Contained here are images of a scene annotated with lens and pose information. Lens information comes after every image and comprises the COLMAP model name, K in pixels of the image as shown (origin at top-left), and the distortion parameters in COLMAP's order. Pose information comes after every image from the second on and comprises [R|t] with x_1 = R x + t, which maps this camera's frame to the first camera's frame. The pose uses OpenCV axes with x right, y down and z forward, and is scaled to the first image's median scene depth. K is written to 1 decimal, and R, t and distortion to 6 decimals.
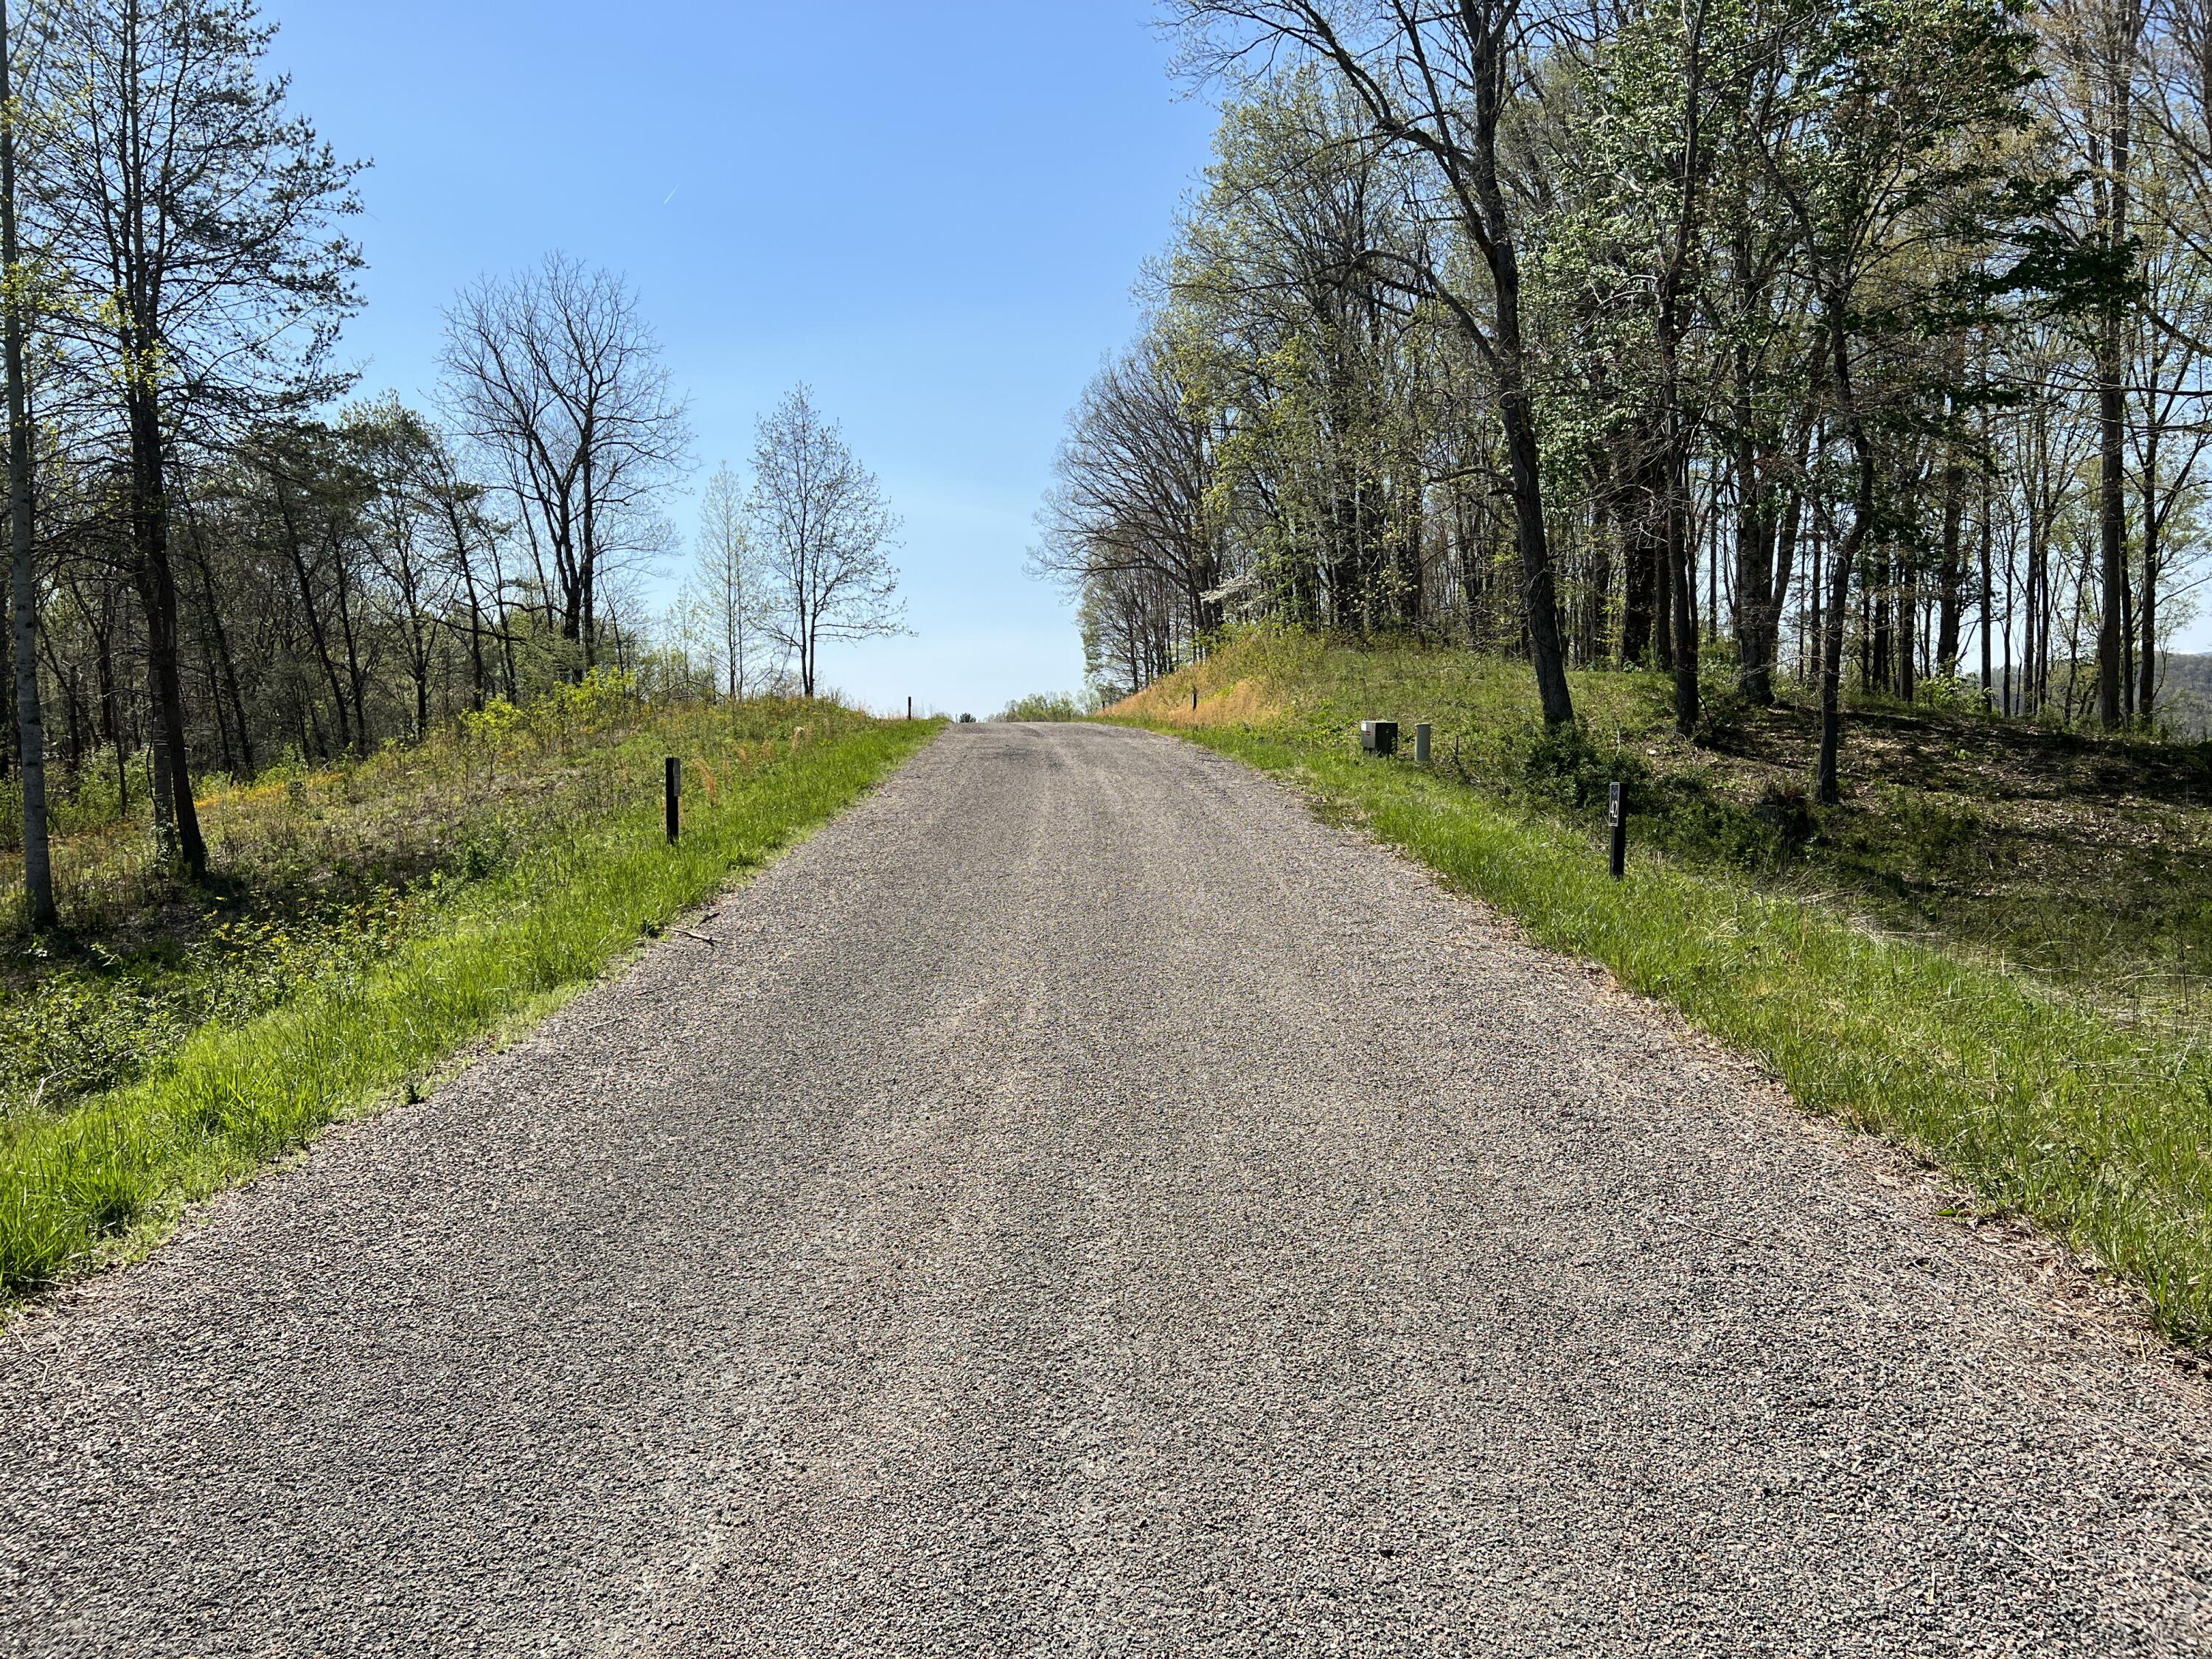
lens RADIAL K [[1654.6, 0, 1114.6], [0, 1654.6, 824.2], [0, 0, 1]] dist [0.052239, 0.000278]
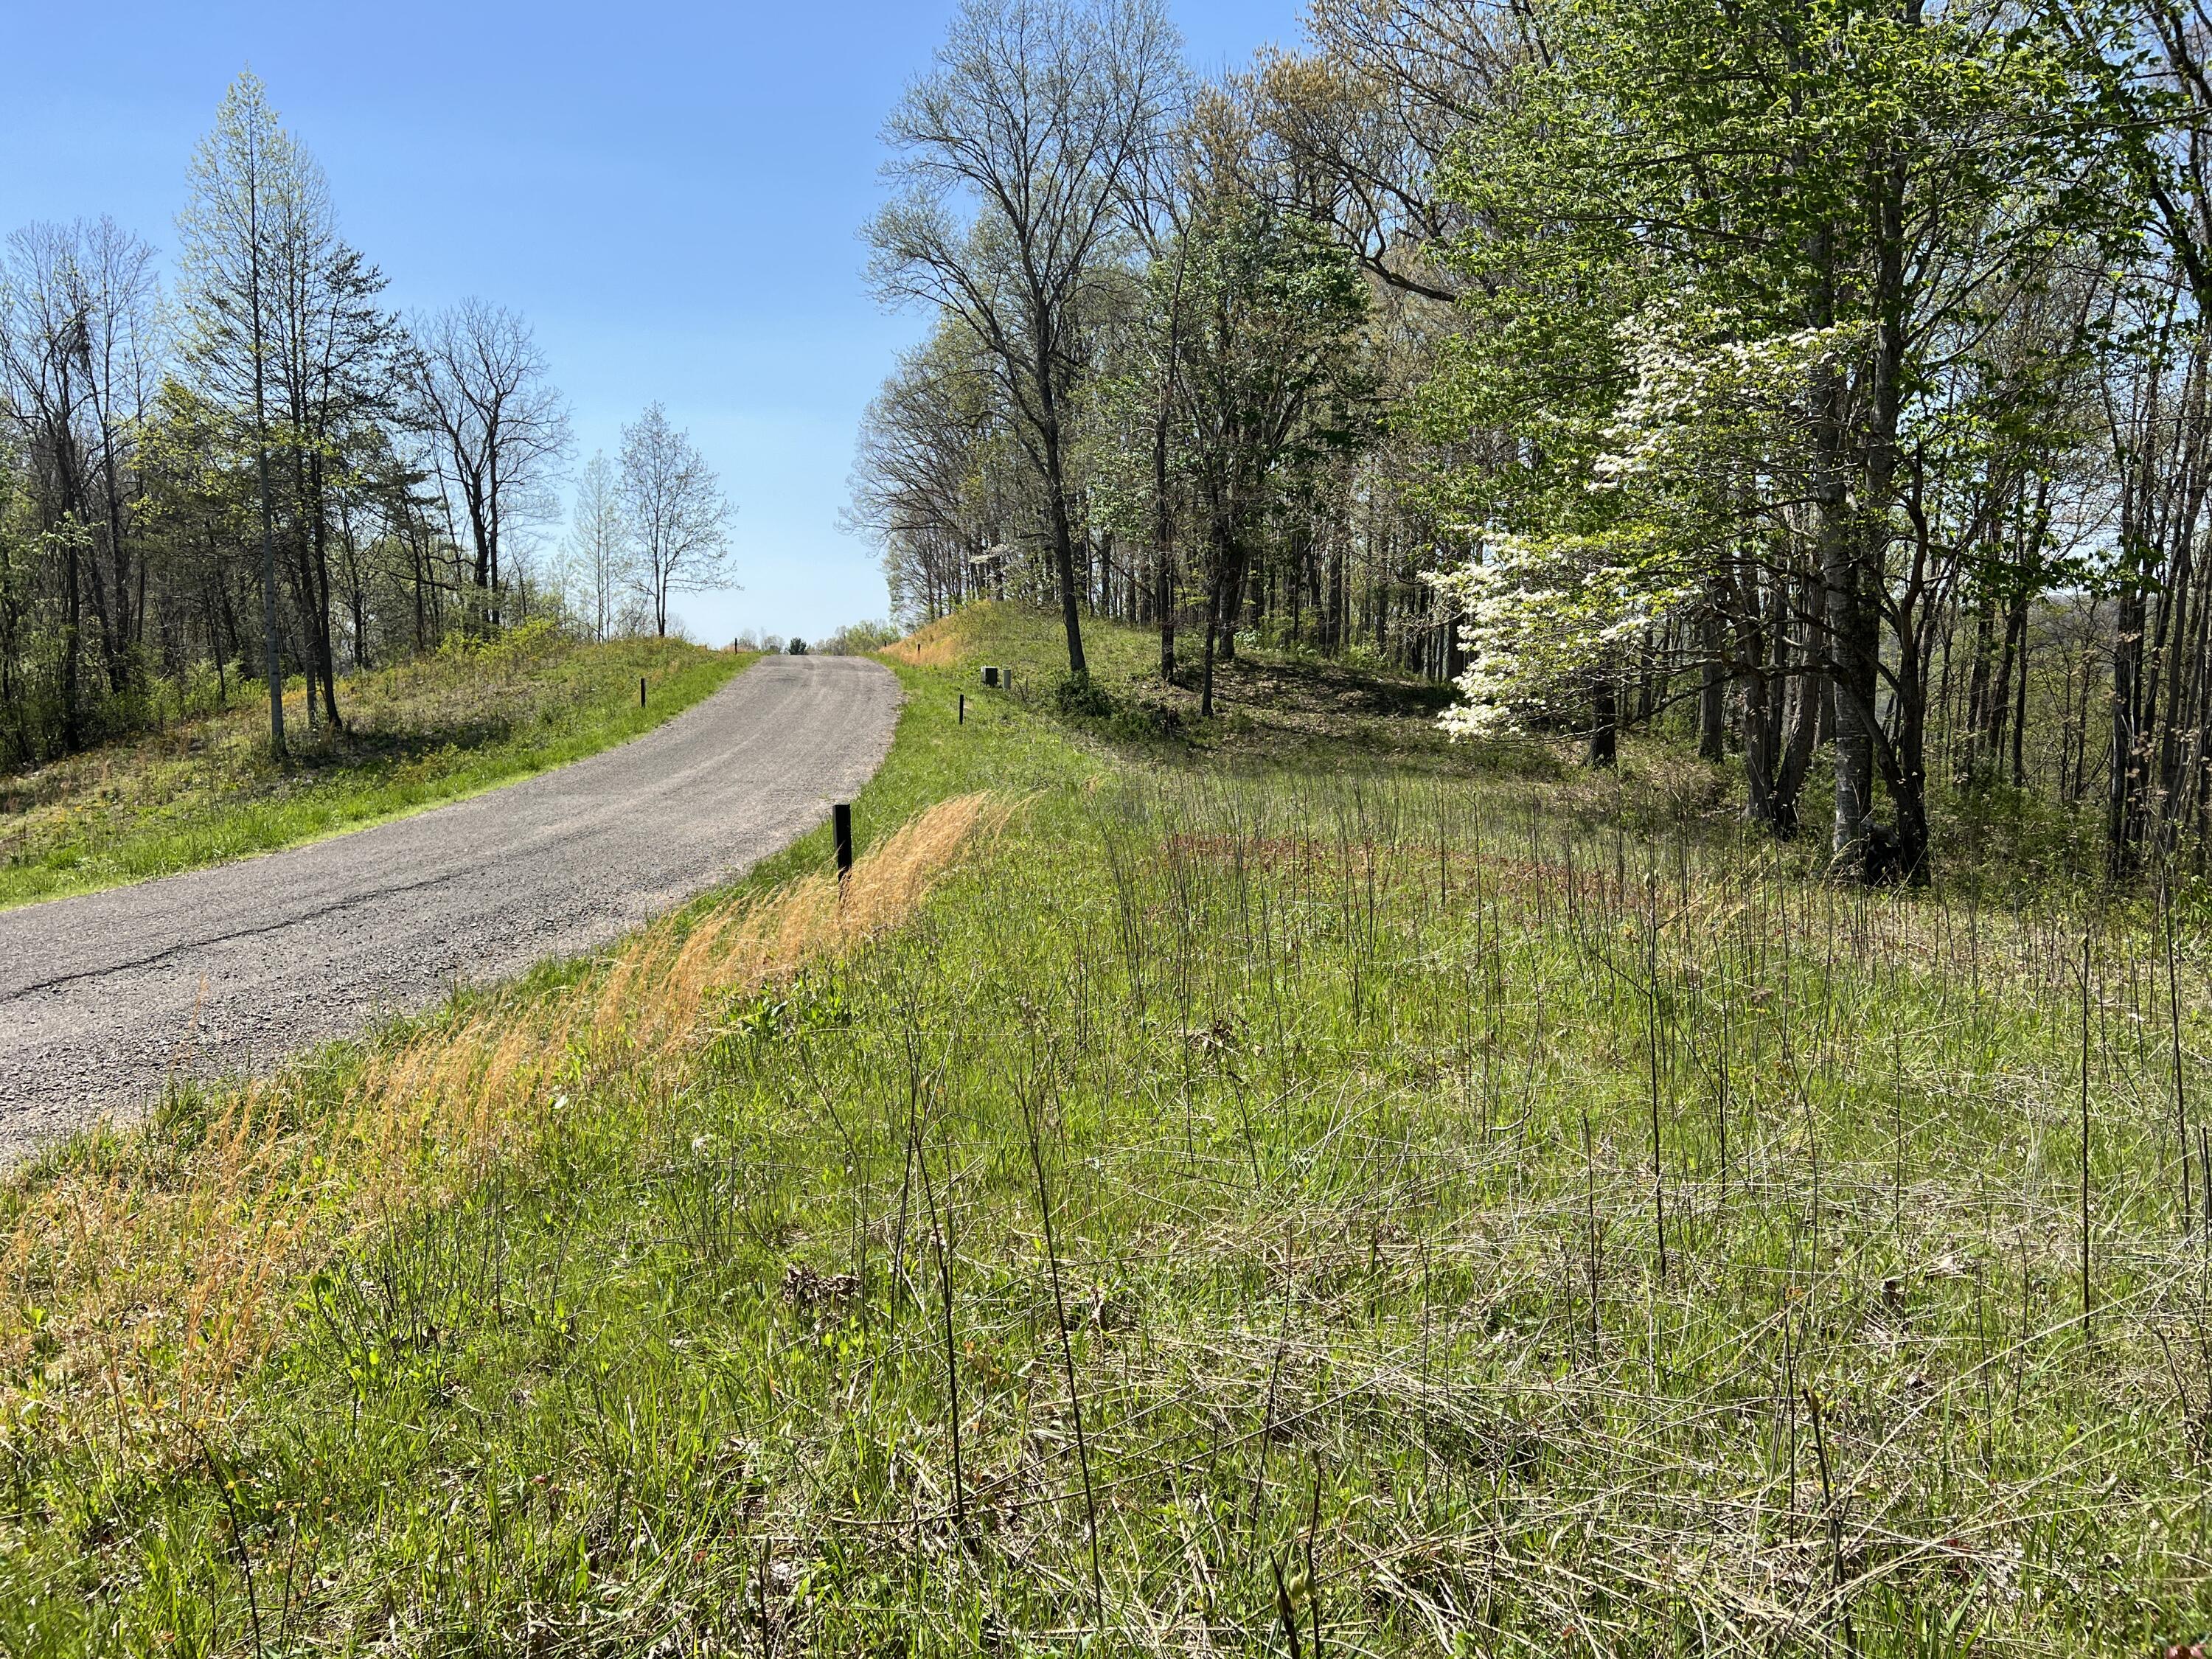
lens RADIAL K [[1654.6, 0, 1092.4], [0, 1654.6, 833.1], [0, 0, 1]] dist [0.052239, 0.000278]
pose [[0.996393, 0.014011, 0.083693, 0.054983], [-0.018113, 0.998661, 0.048456, 0.014106], [-0.082902, -0.049797, 0.995313, -0.387222]]
